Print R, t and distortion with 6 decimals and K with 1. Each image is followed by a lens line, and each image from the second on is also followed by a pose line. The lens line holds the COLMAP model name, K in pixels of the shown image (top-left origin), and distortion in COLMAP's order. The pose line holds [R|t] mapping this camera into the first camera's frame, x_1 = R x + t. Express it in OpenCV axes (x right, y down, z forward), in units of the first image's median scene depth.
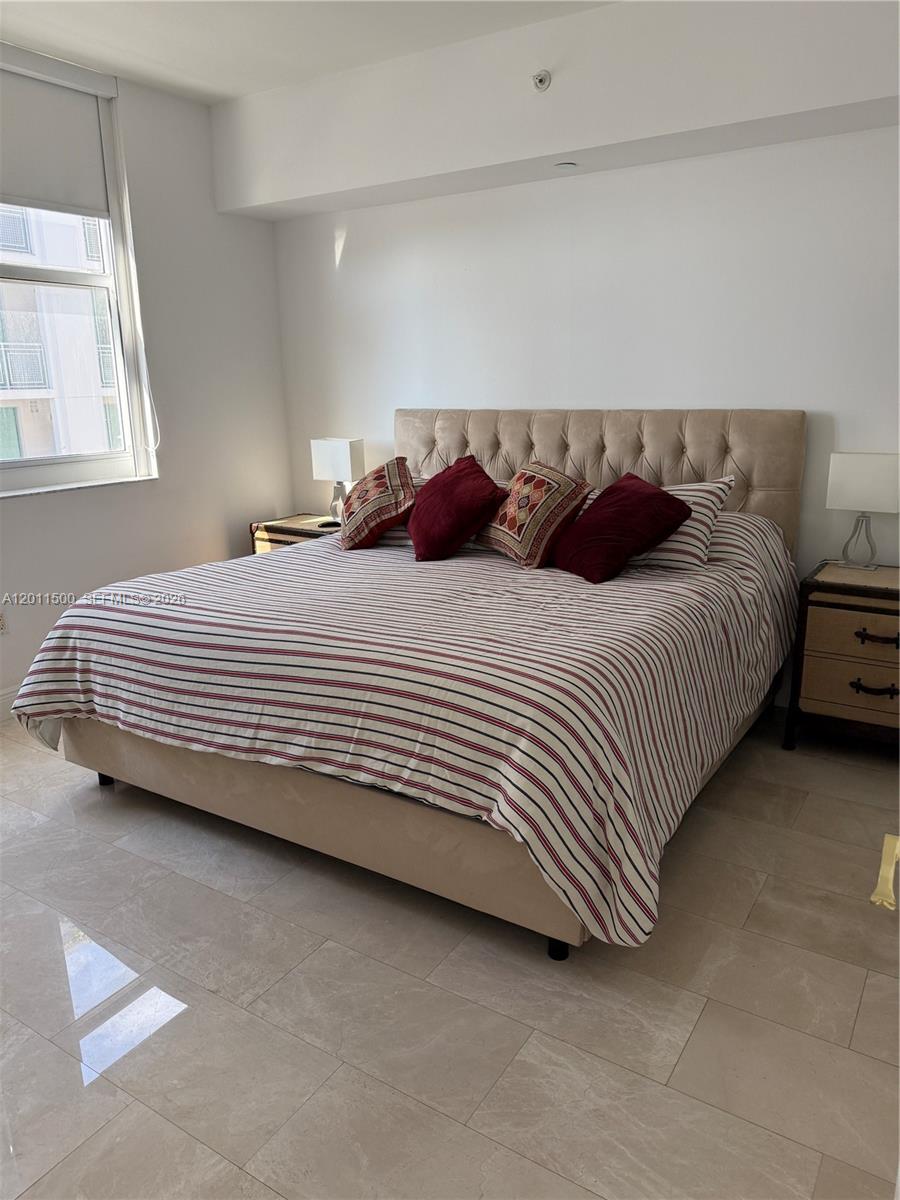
lens RADIAL K [[846.4, 0, 450.0], [0, 846.4, 600.0], [0, 0, 1]] dist [0.081082, -0.073284]
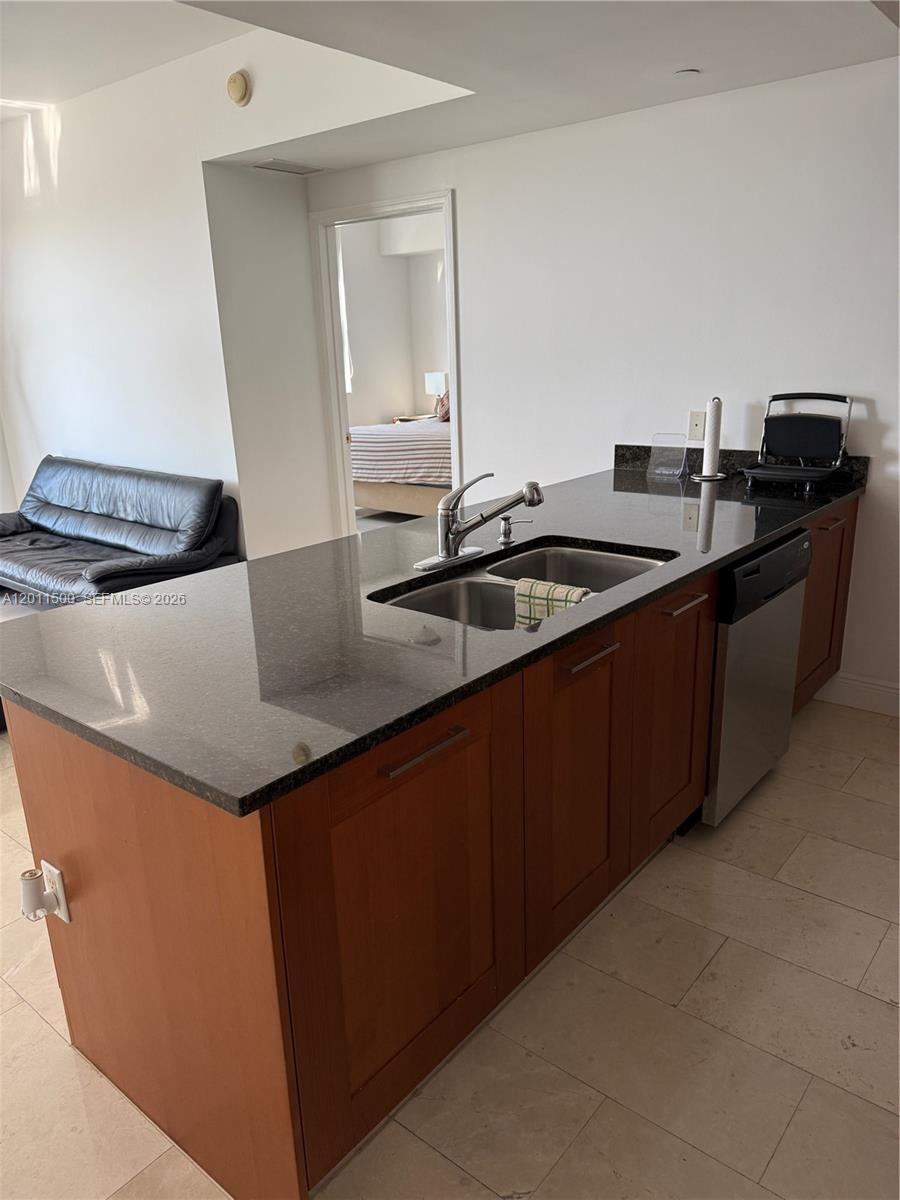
lens RADIAL K [[846.4, 0, 450.0], [0, 846.4, 600.0], [0, 0, 1]] dist [0.081082, -0.073284]
pose [[0.992038, 0.015914, -0.124928, 0.273634], [-0.010446, 0.998964, 0.044301, 0.452692], [0.125503, -0.042643, 0.991176, -1.774076]]
